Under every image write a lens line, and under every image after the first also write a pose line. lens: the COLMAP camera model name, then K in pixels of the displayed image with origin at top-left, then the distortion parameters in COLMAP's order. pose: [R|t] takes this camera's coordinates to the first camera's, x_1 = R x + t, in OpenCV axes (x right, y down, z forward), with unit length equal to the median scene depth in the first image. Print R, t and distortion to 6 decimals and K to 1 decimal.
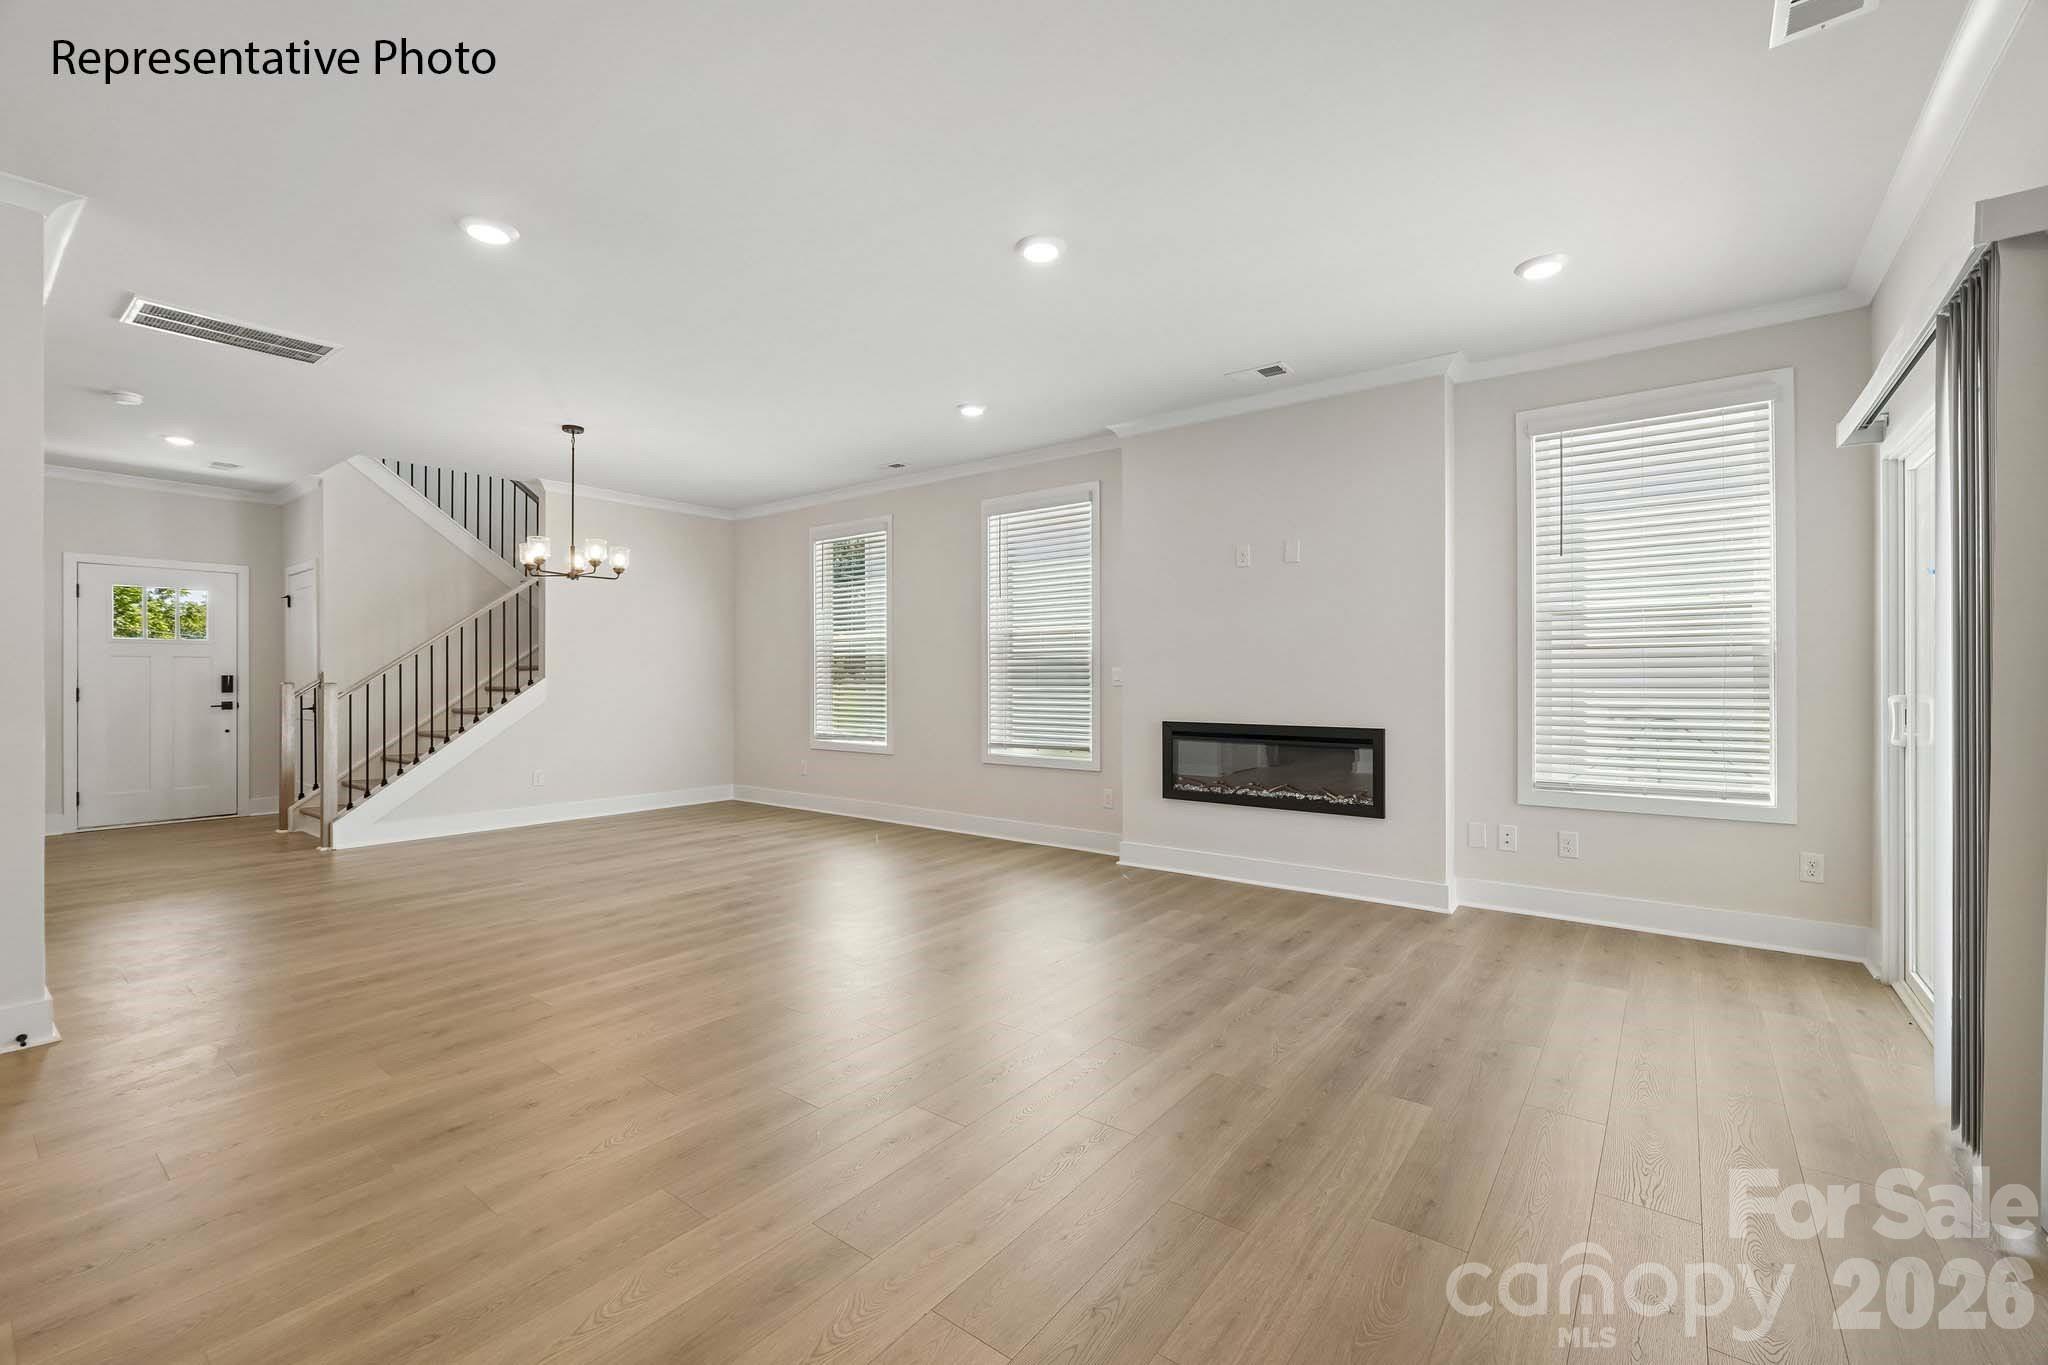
lens RADIAL K [[862.7, 0, 1027.2], [0, 862.7, 679.7], [0, 0, 1]] dist [-0.014505, 0.005481]
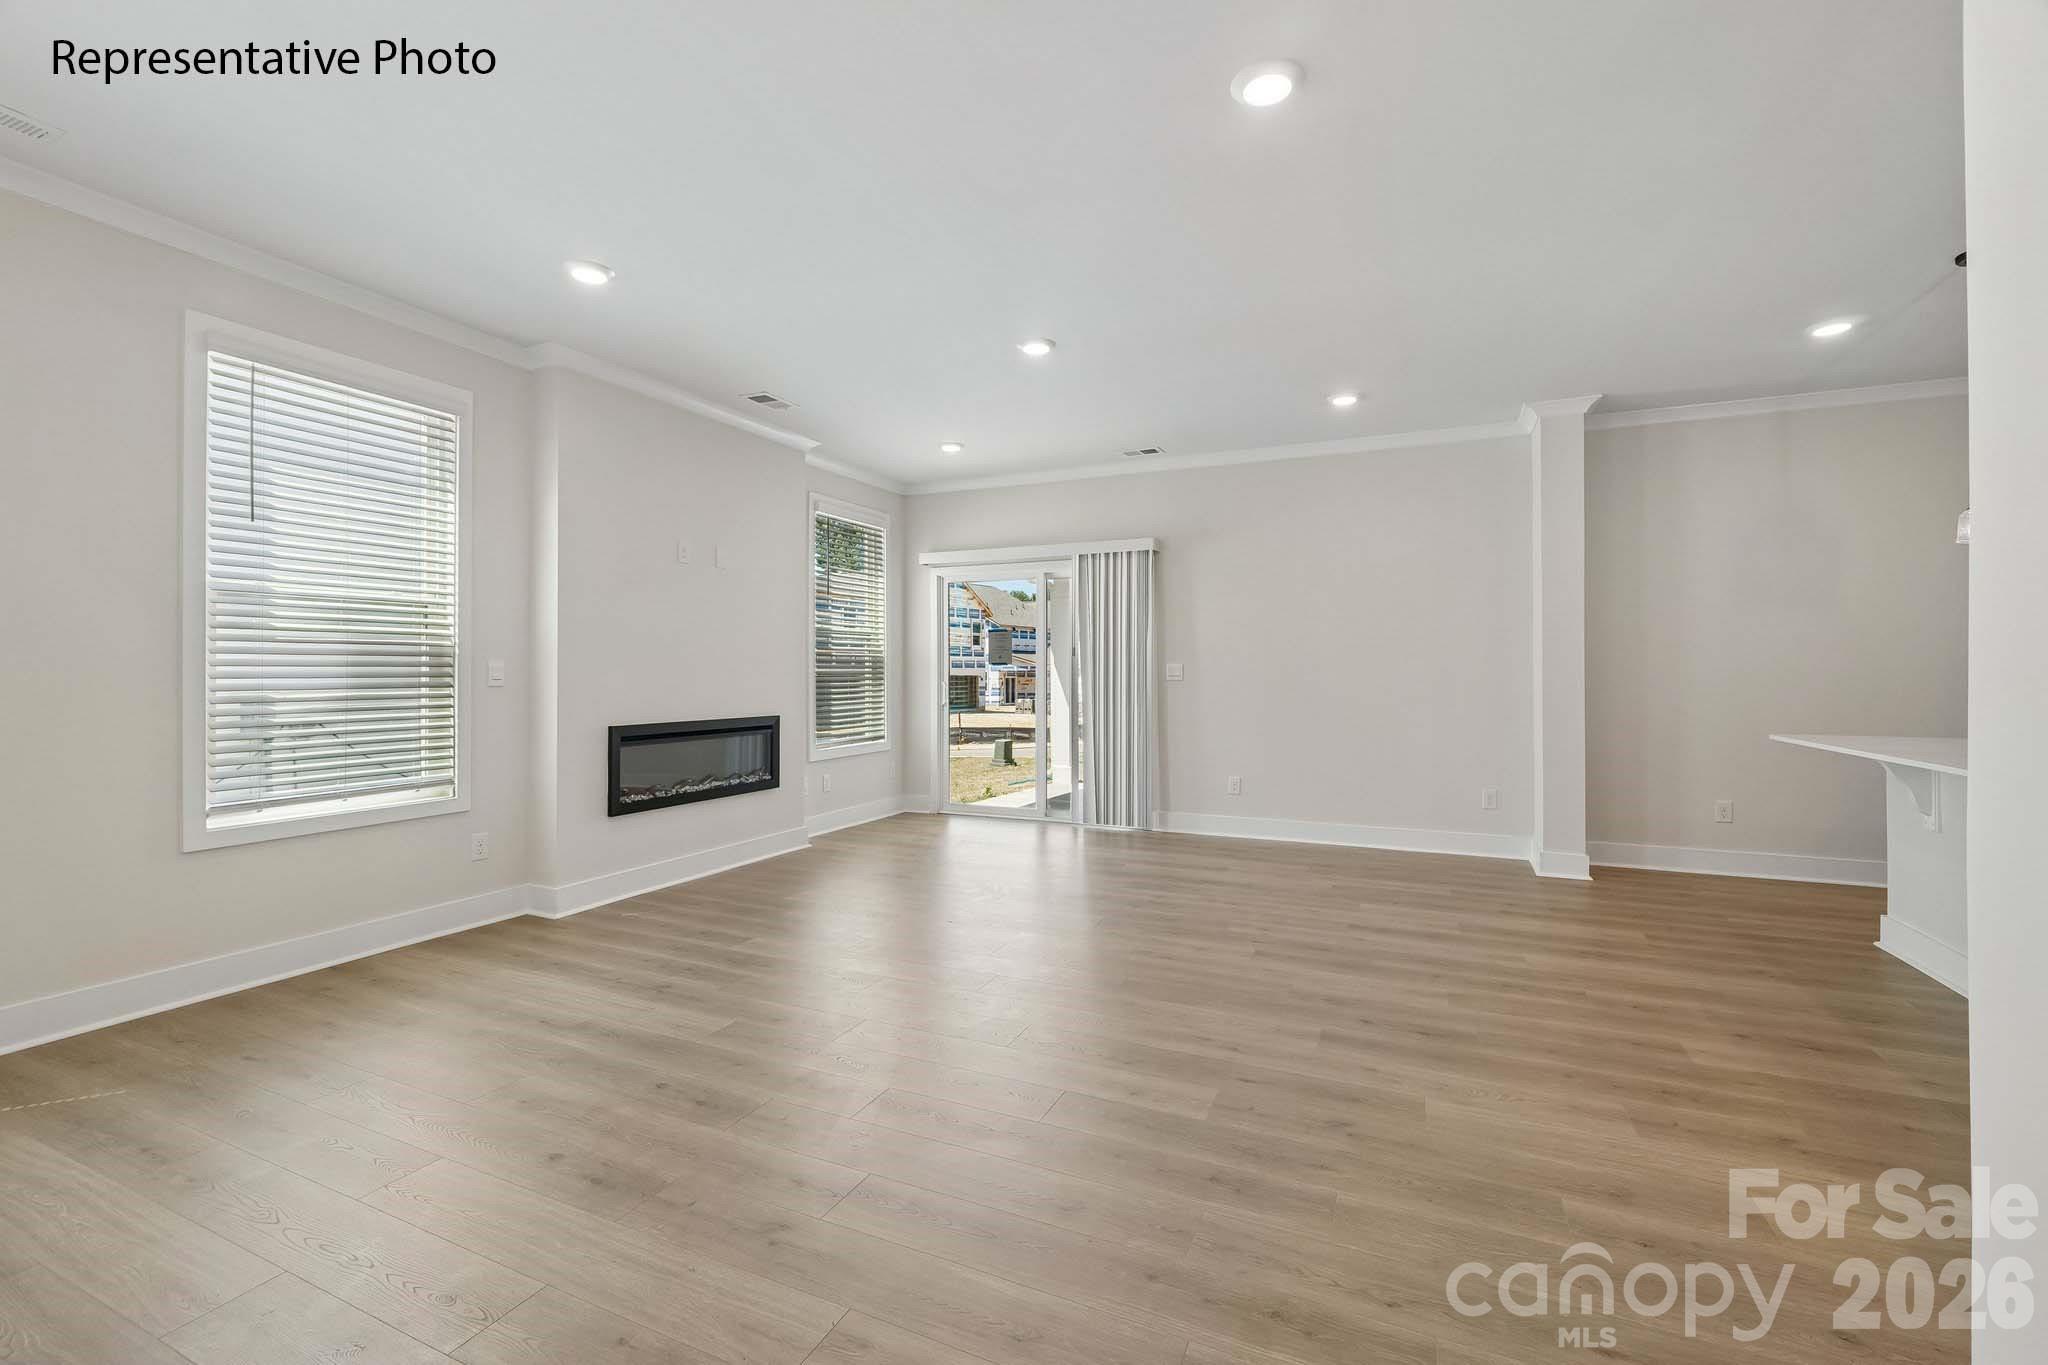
lens RADIAL K [[862.7, 0, 1023.4], [0, 862.7, 668.2], [0, 0, 1]] dist [-0.014505, 0.005481]
pose [[-0.219883, 0.004320, 0.975517, -0.706641], [0.001124, 0.999991, -0.004175, -0.004684], [-0.975526, 0.000179, -0.219885, 0.737073]]
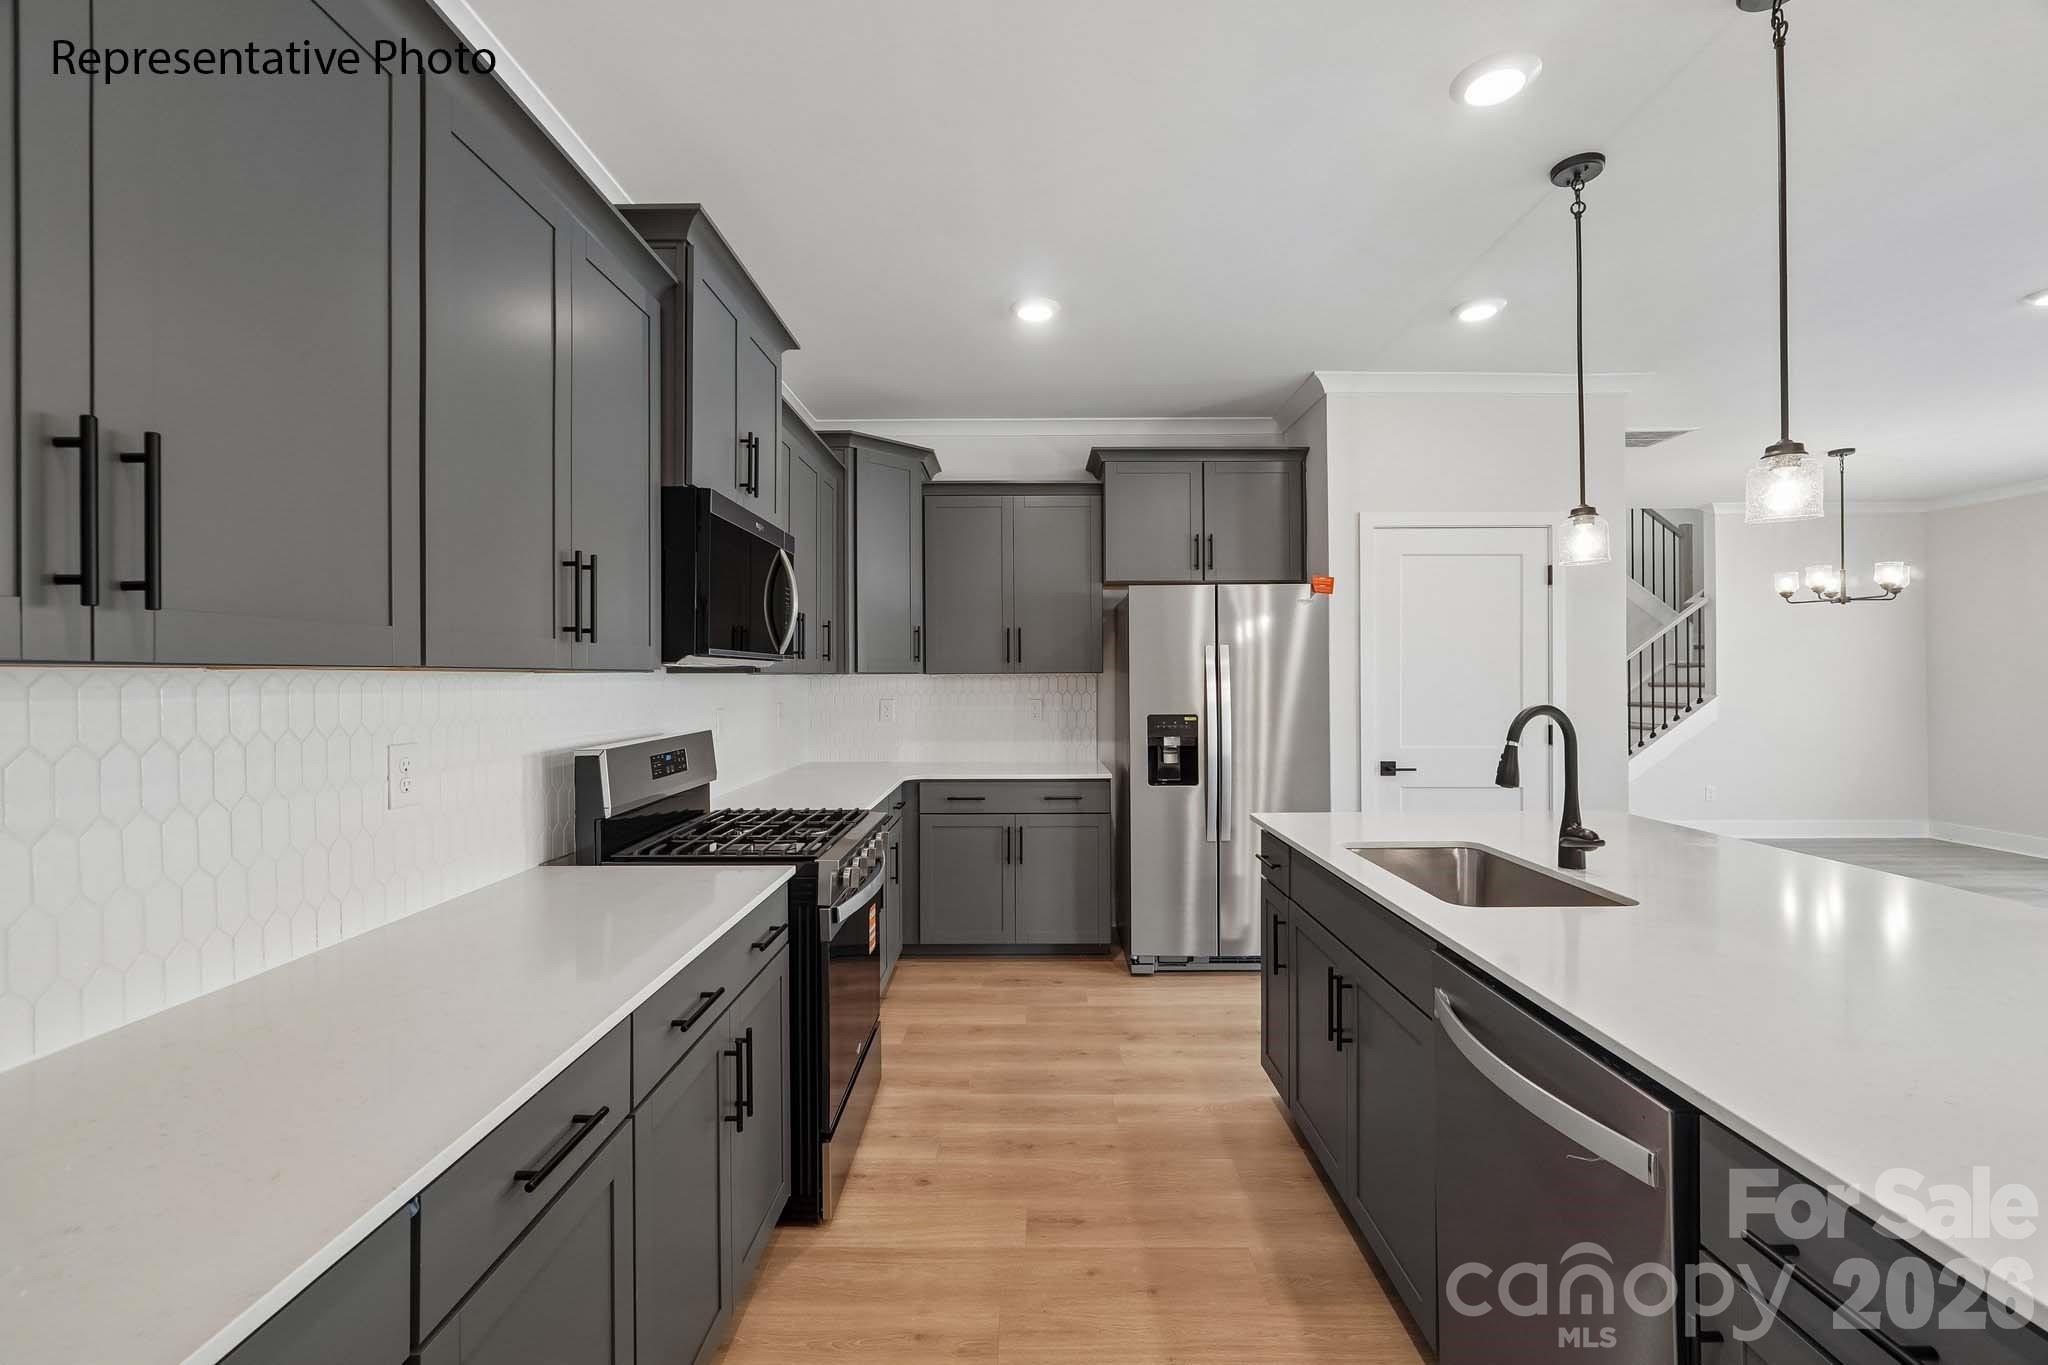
lens RADIAL K [[862.7, 0, 1020.6], [0, 862.7, 679.5], [0, 0, 1]] dist [-0.014505, 0.005481]
pose [[0.603505, -0.000102, -0.797359, -0.303483], [0.003554, 0.999990, 0.002562, -0.034341], [0.797352, -0.004380, 0.603499, -0.343113]]
